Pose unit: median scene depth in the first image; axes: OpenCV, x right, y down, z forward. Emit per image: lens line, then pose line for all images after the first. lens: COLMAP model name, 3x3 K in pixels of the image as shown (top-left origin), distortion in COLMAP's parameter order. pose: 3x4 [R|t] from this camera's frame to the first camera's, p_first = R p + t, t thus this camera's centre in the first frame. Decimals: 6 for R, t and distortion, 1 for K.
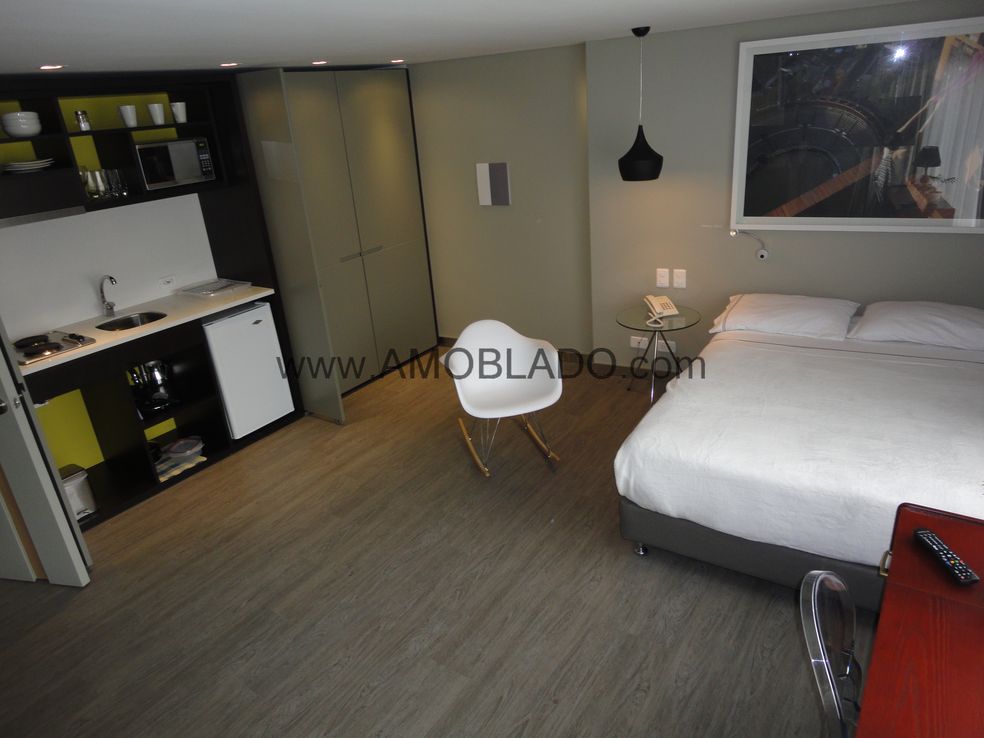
lens RADIAL K [[665.4, 0, 495.3], [0, 665.4, 368.5], [0, 0, 1]] dist [-0.005132, 0.002601]
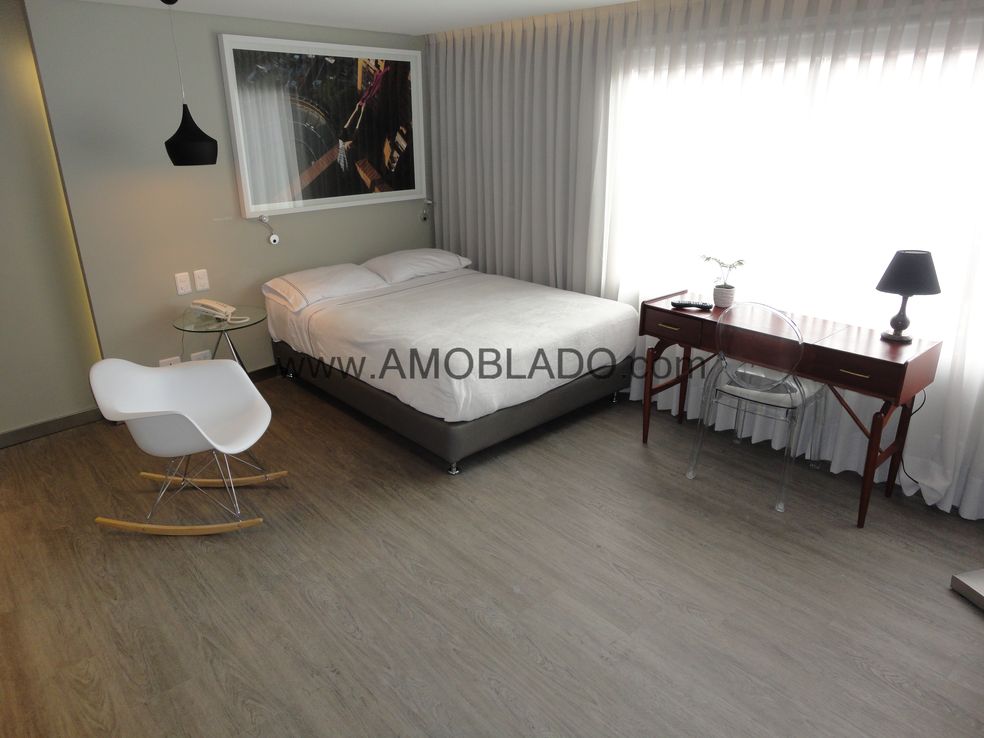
lens RADIAL K [[665.4, 0, 495.3], [0, 665.4, 368.5], [0, 0, 1]] dist [-0.005132, 0.002601]
pose [[0.240265, -0.269919, 0.932425, -0.569886], [0.353169, 0.919039, 0.175040, -0.041712], [-0.904181, 0.287248, 0.316140, 0.399404]]
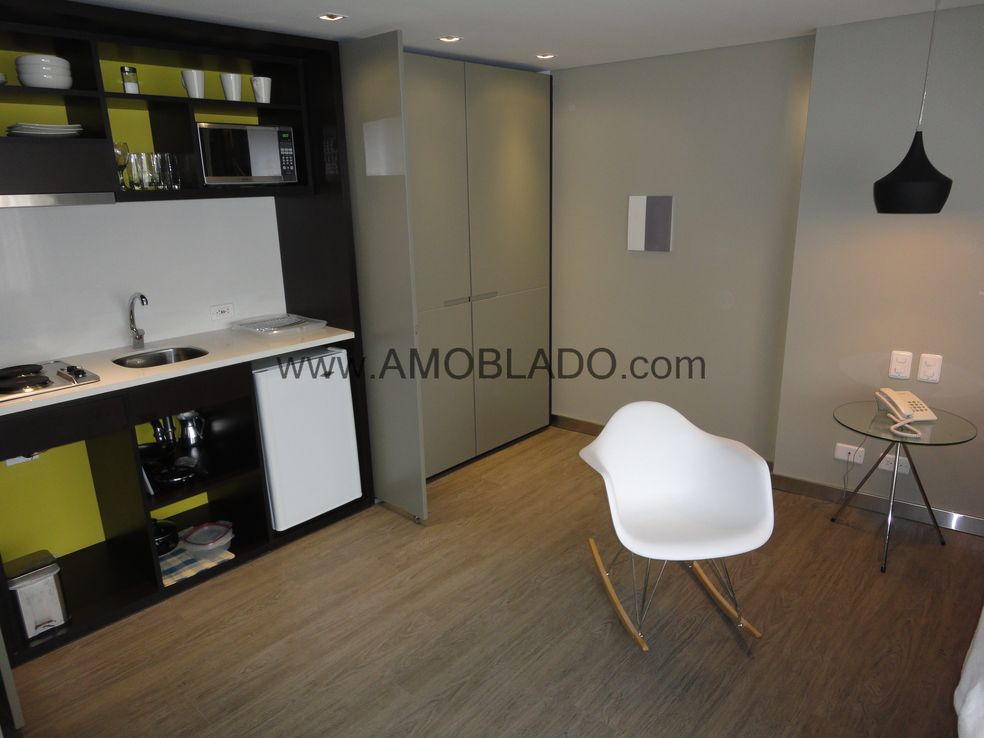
lens RADIAL K [[665.4, 0, 495.3], [0, 665.4, 368.5], [0, 0, 1]] dist [-0.005132, 0.002601]
pose [[0.989222, 0.090255, -0.115301, -0.092697], [-0.102076, 0.989626, -0.101097, -0.021273], [0.104980, 0.111776, 0.988173, 0.301923]]
